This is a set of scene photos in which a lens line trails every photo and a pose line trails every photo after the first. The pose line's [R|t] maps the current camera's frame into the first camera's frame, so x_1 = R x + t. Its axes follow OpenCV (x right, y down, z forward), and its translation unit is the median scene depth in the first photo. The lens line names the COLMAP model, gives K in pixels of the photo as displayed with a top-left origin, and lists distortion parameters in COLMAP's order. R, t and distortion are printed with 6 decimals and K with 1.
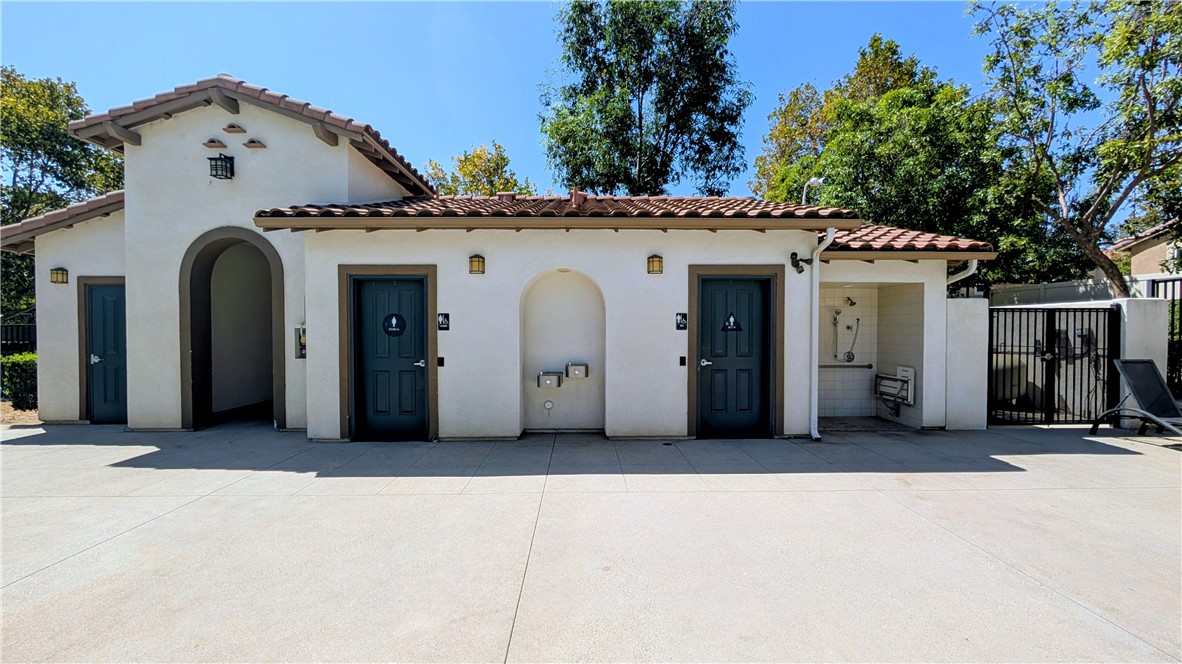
lens RADIAL K [[444.3, 0, 588.8], [0, 444.3, 332.4], [0, 0, 1]] dist [0.001474, 0.000116]
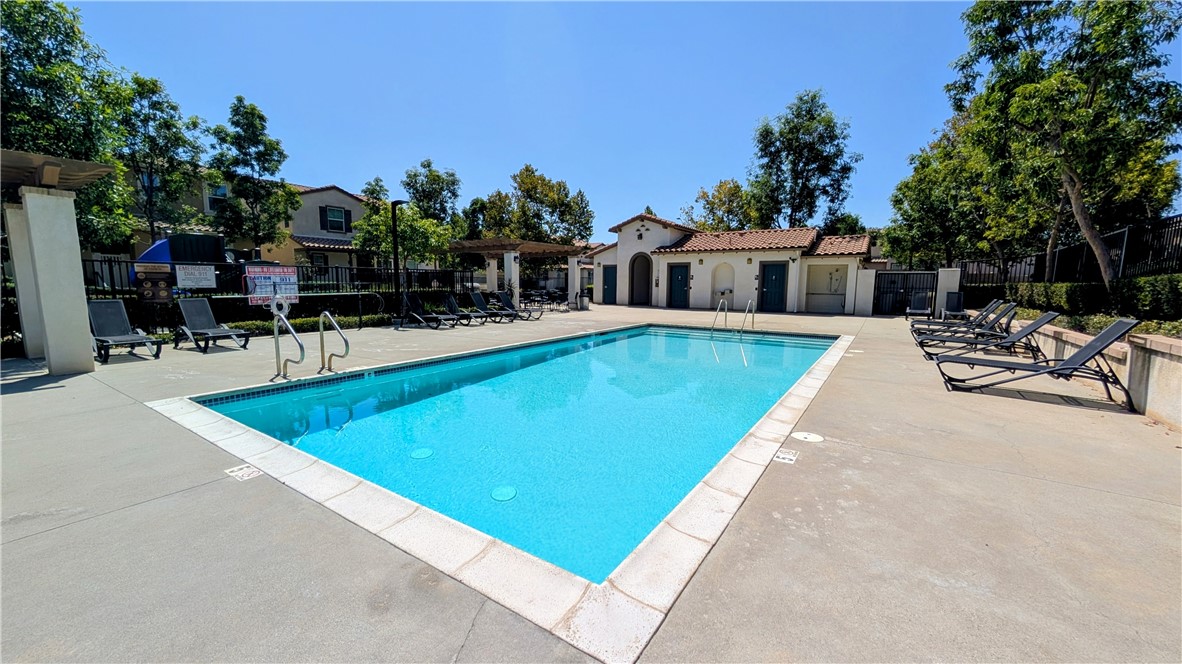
lens RADIAL K [[444.3, 0, 591.6], [0, 444.3, 331.1], [0, 0, 1]] dist [0.001474, 0.000116]
pose [[0.819431, 0.072492, -0.568575, 1.092599], [-0.011321, 0.993823, 0.110394, 0.021402], [0.573066, -0.084023, 0.815191, -2.470566]]
